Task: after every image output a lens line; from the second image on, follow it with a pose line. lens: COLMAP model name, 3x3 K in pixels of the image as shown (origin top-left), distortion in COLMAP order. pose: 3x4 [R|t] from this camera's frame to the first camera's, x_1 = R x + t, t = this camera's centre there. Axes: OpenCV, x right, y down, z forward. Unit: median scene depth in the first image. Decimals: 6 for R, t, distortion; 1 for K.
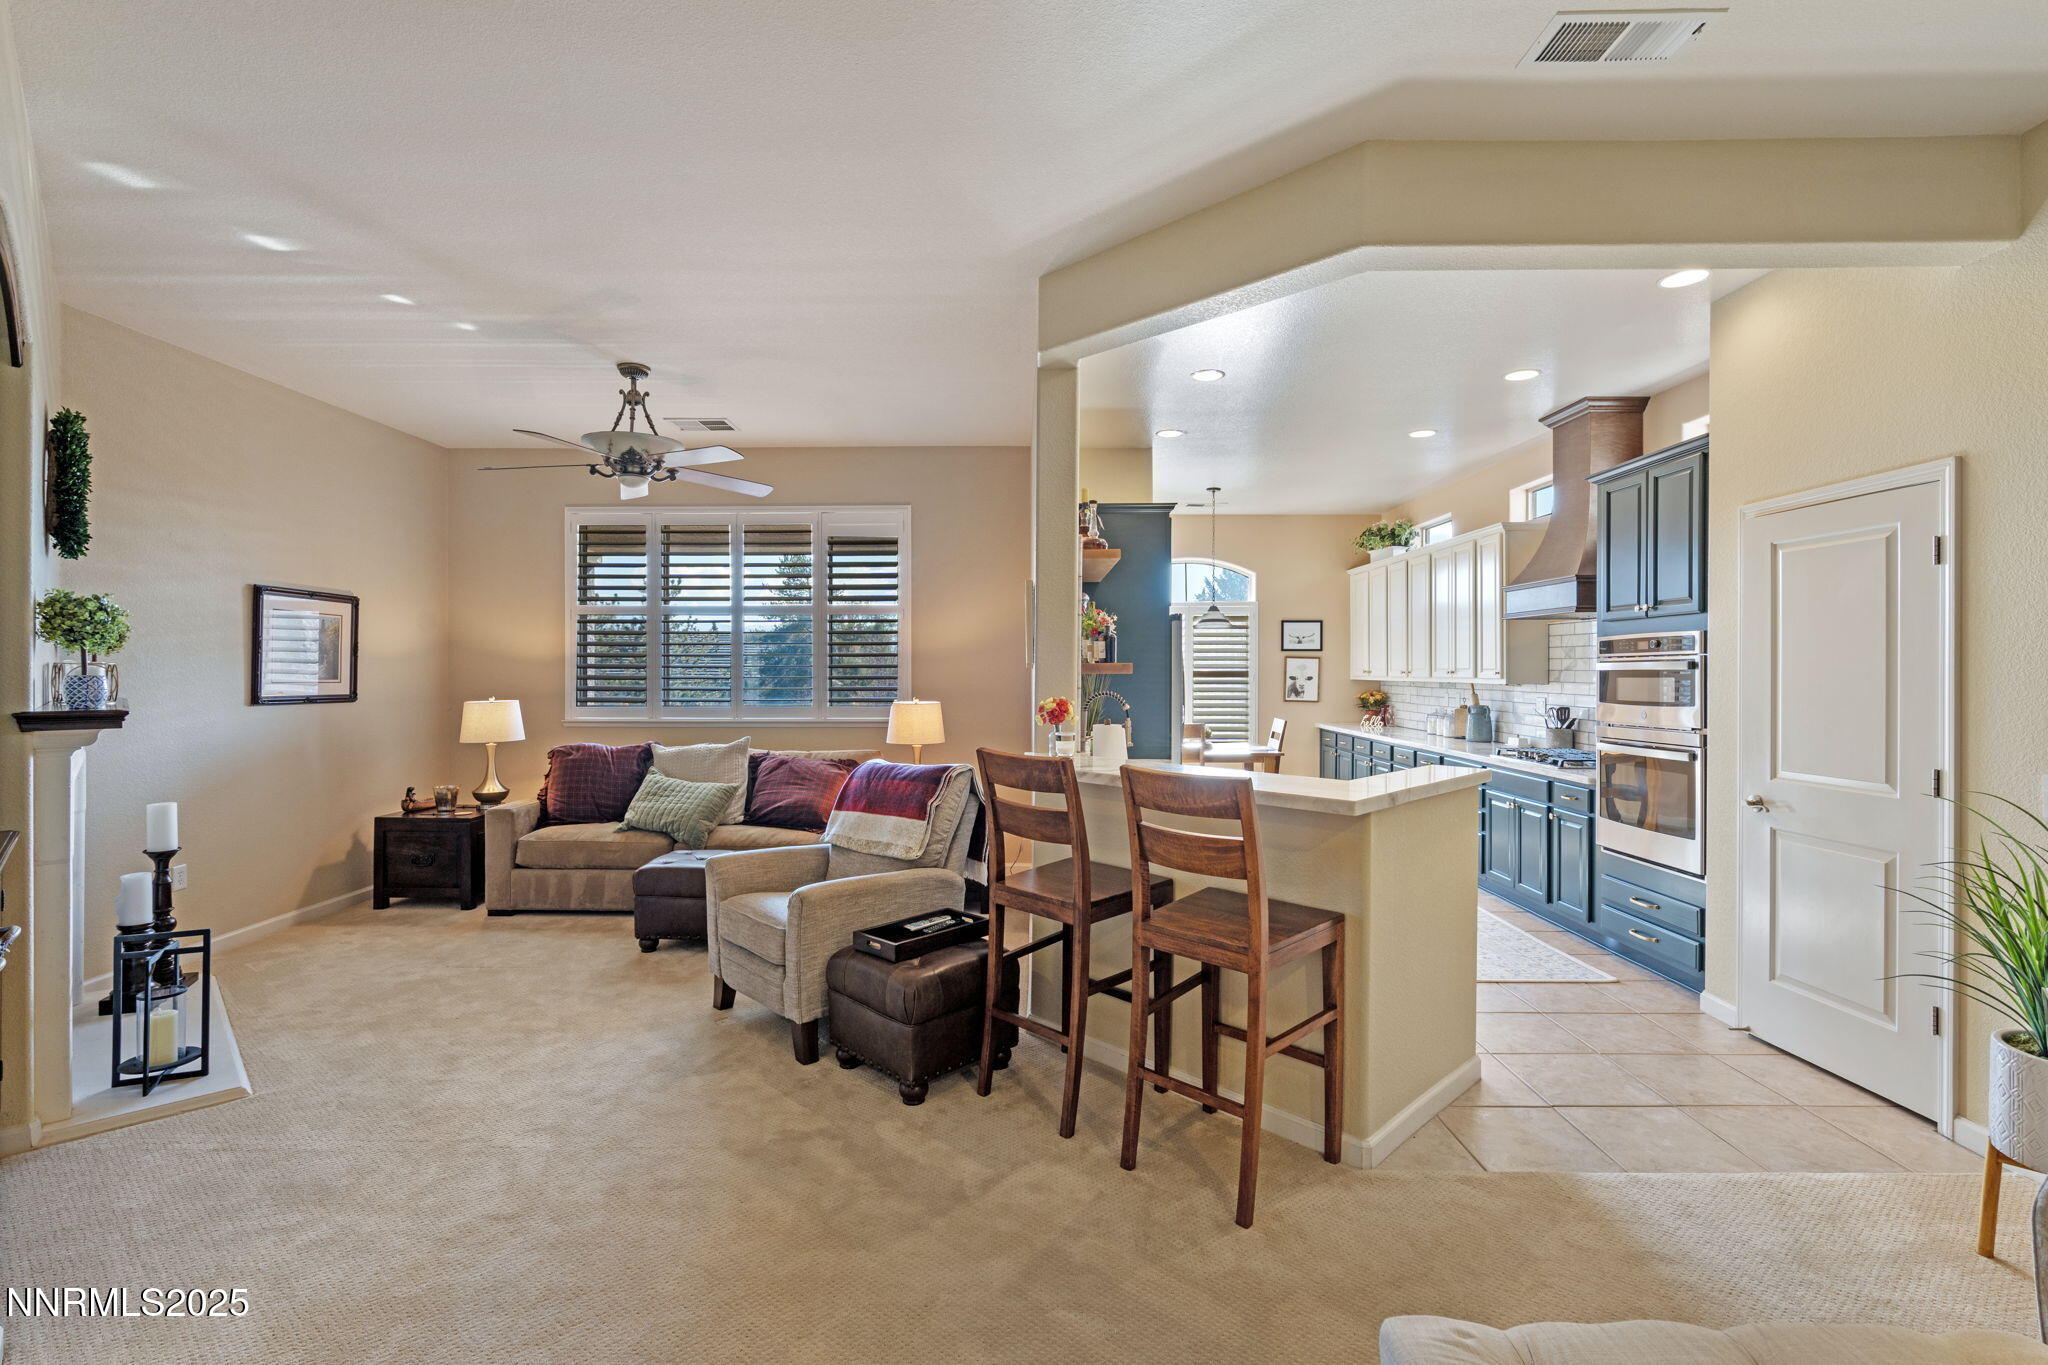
lens RADIAL K [[917.8, 0, 1022.8], [0, 917.8, 658.9], [0, 0, 1]] dist [-0.000806, -0.001608]
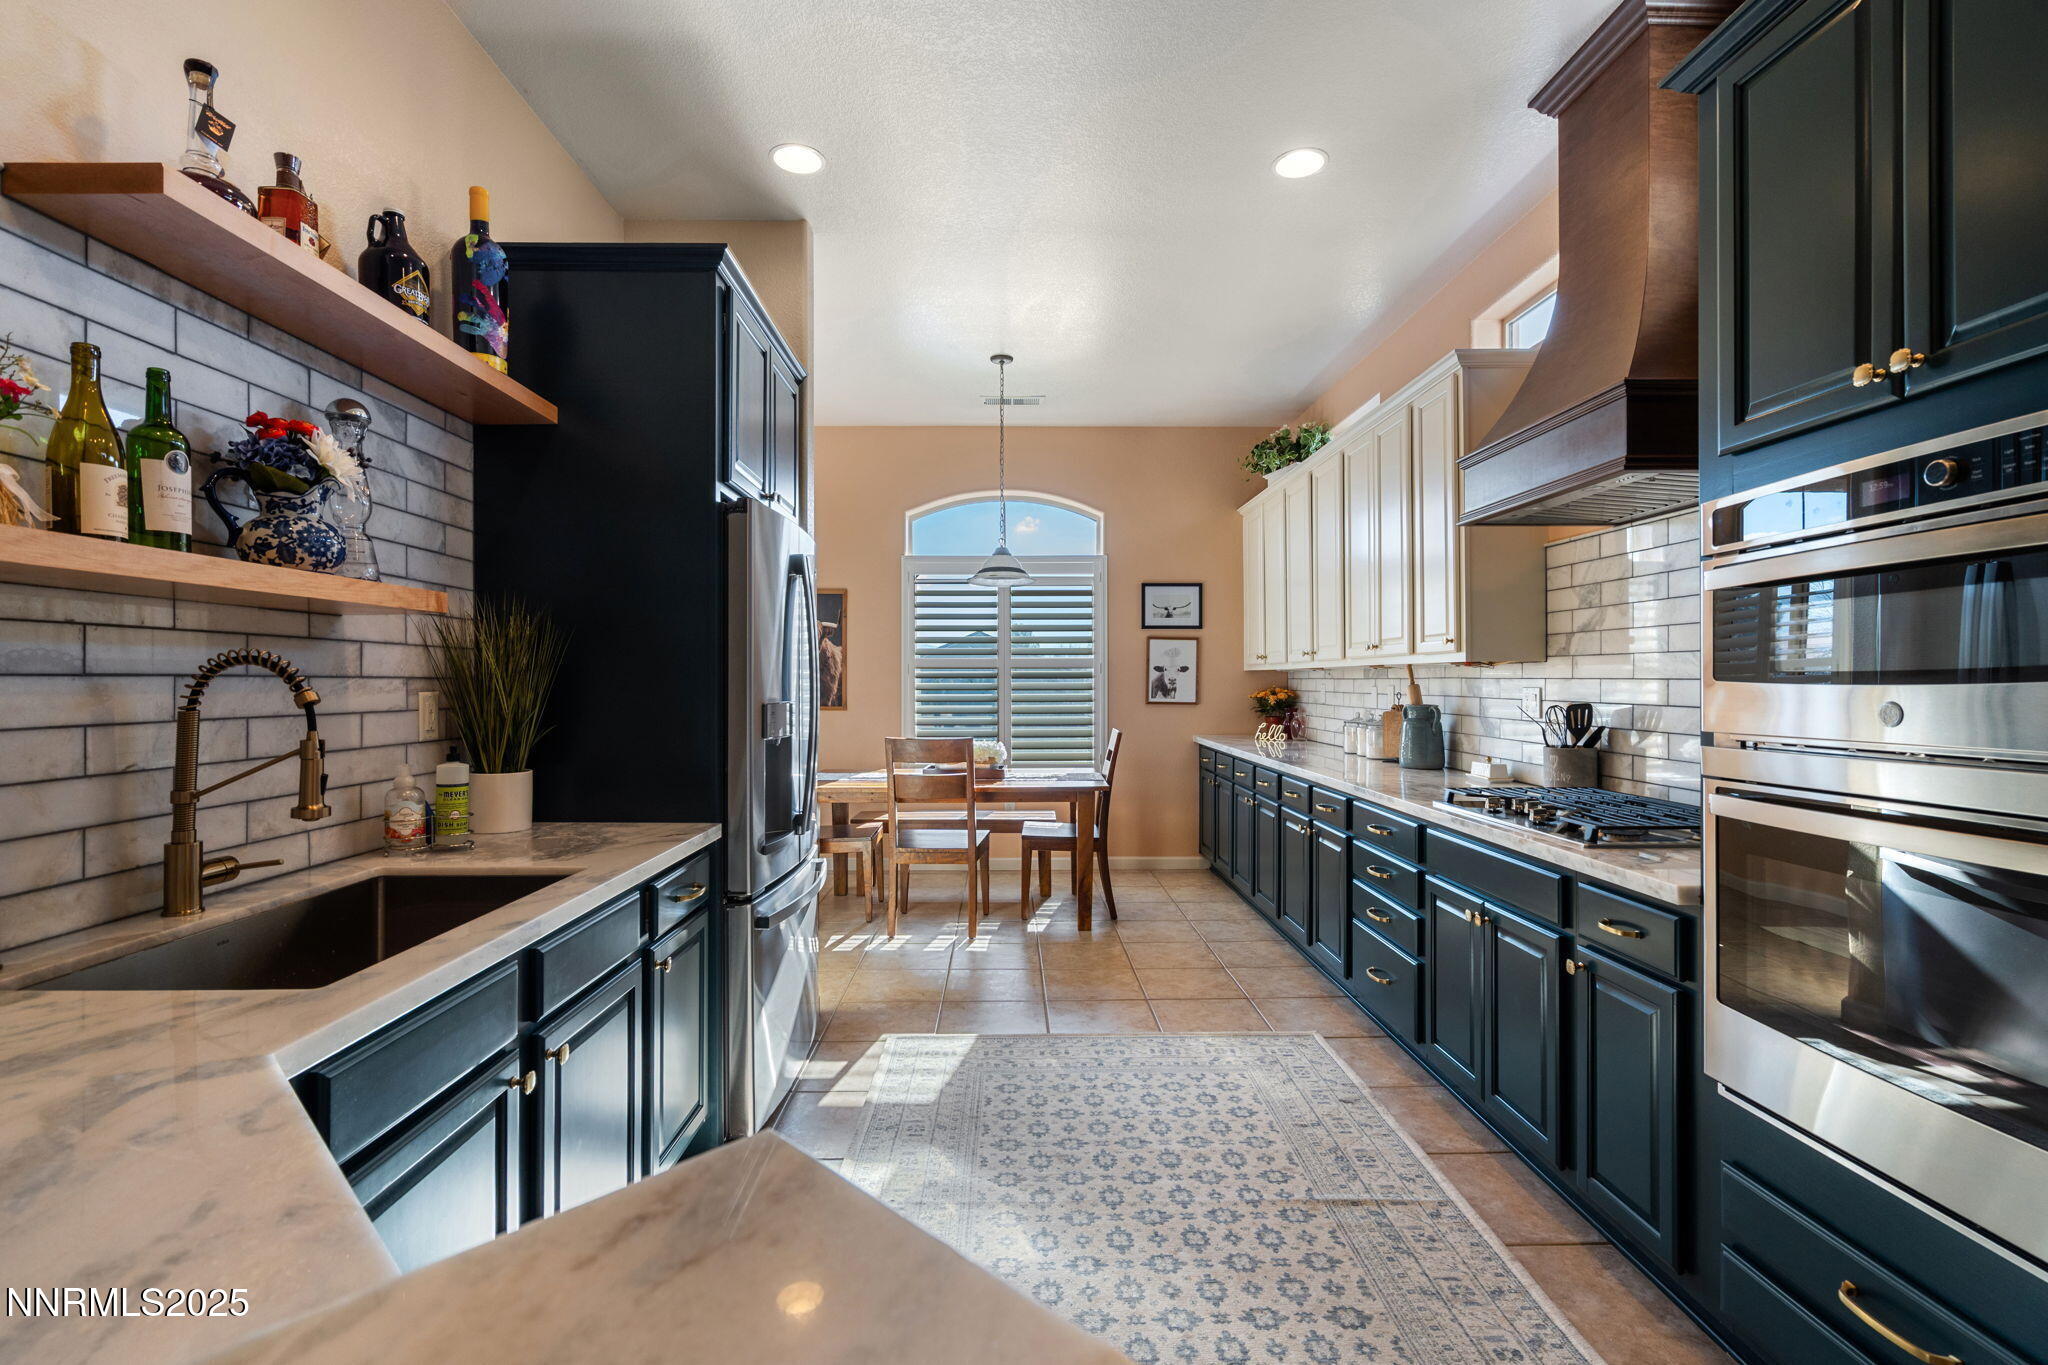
lens RADIAL K [[923.9, 0, 1025.9], [0, 923.9, 670.0], [0, 0, 1]] dist [0.000041, 0.000417]
pose [[0.999483, -0.004716, 0.031802, 0.260295], [0.004677, 0.999988, 0.001317, 0.030368], [-0.031807, -0.001168, 0.999493, 0.483975]]
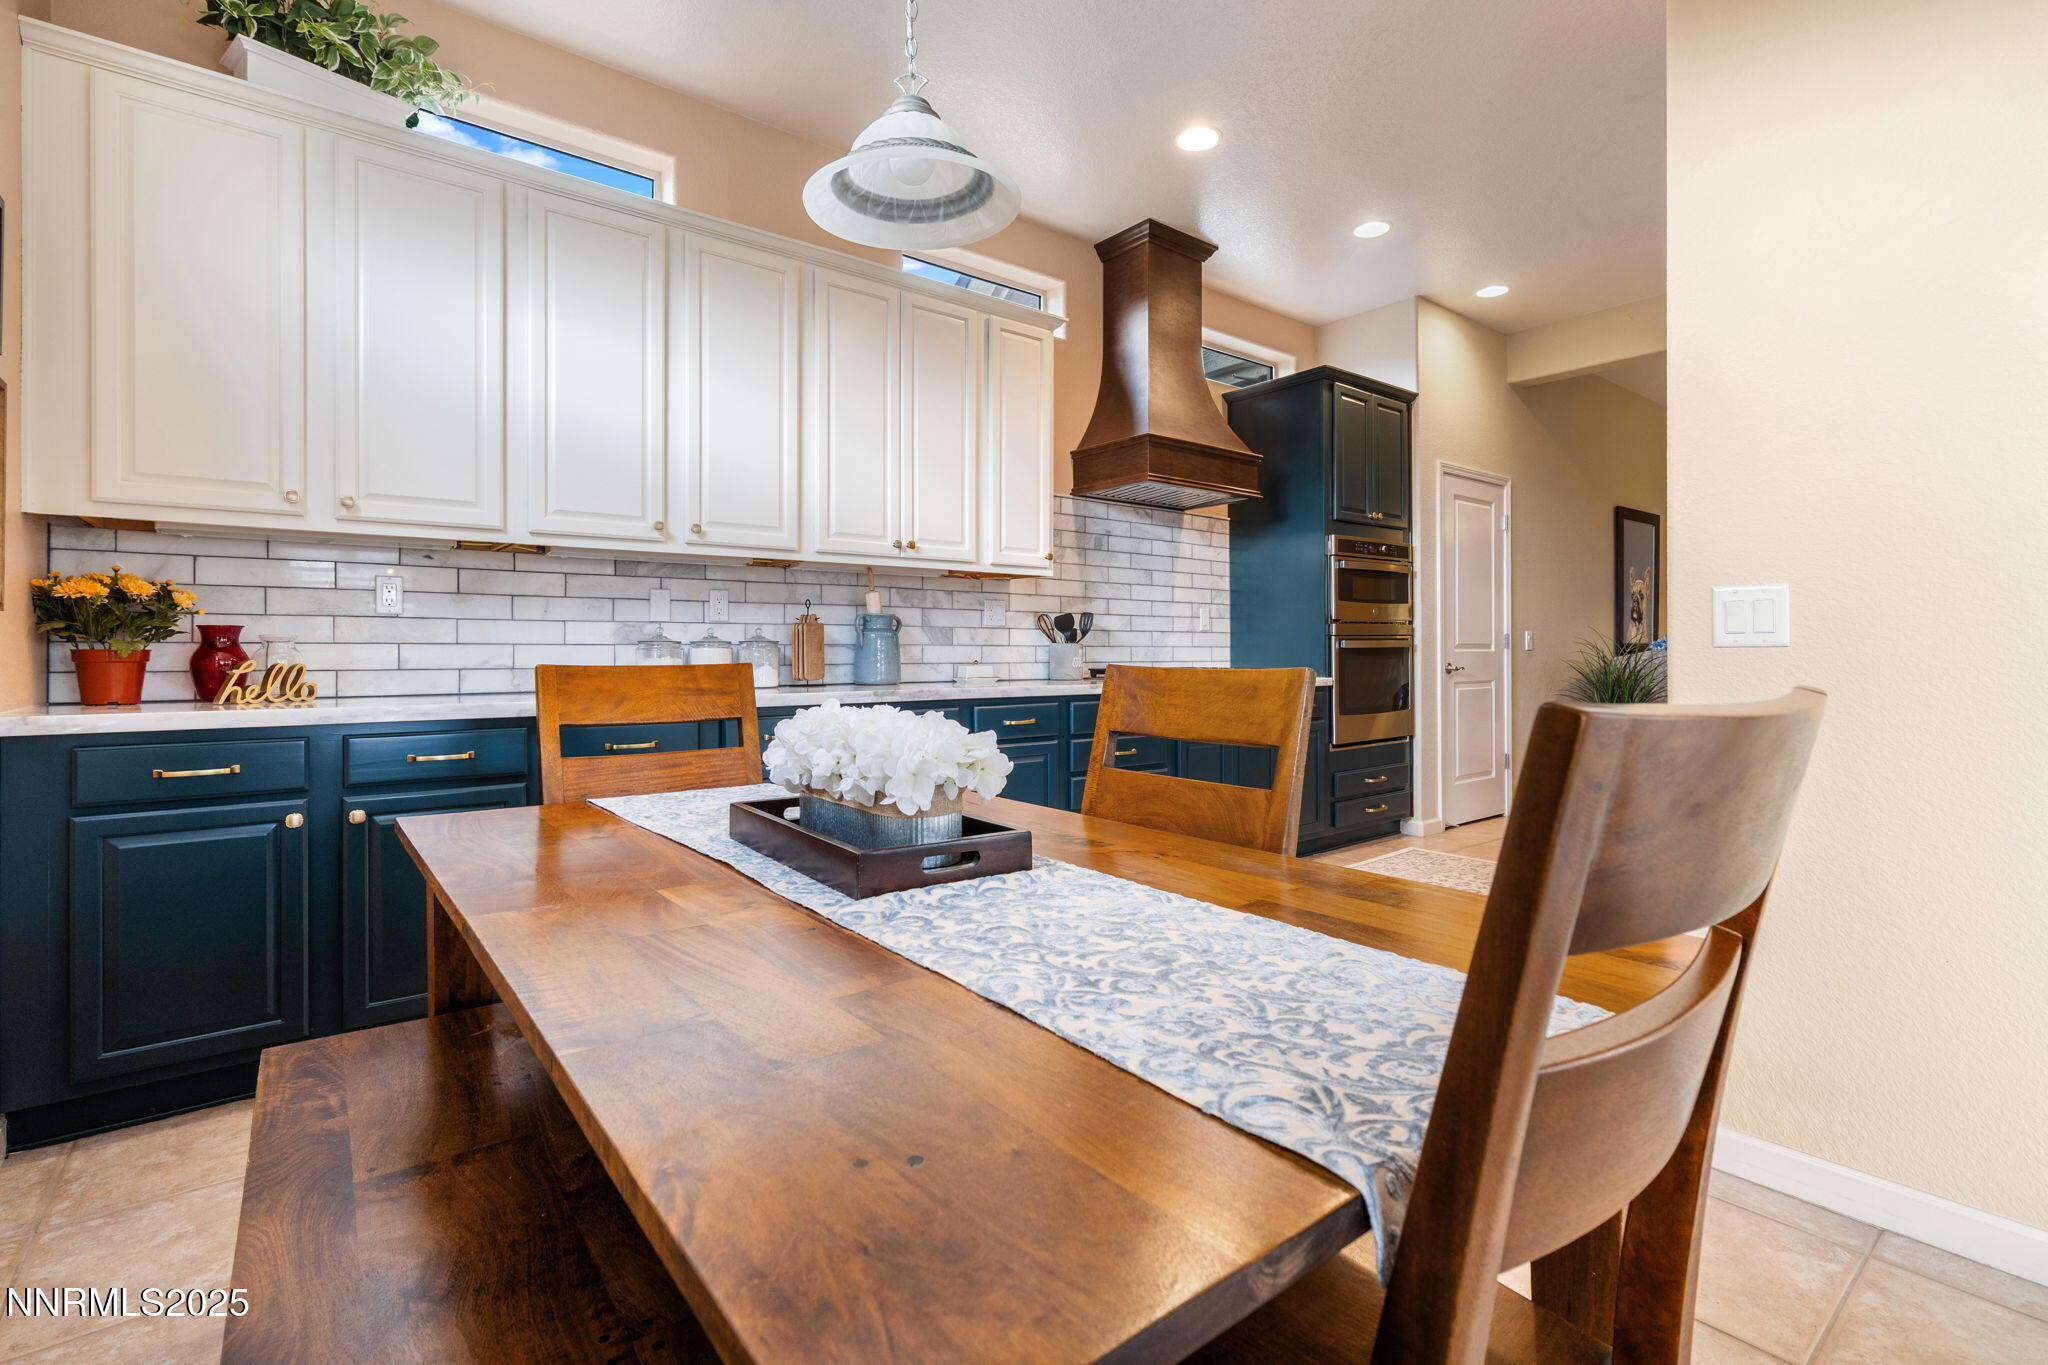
lens RADIAL K [[930.7, 0, 1066.8], [0, 930.7, 647.9], [0, 0, 1]] dist [0.023234, -0.000006]
pose [[-0.654276, 0.004032, 0.756245, 0.045220], [-0.005517, 0.999934, -0.010104, 0.081427], [-0.756236, -0.010783, -0.654211, 1.392126]]
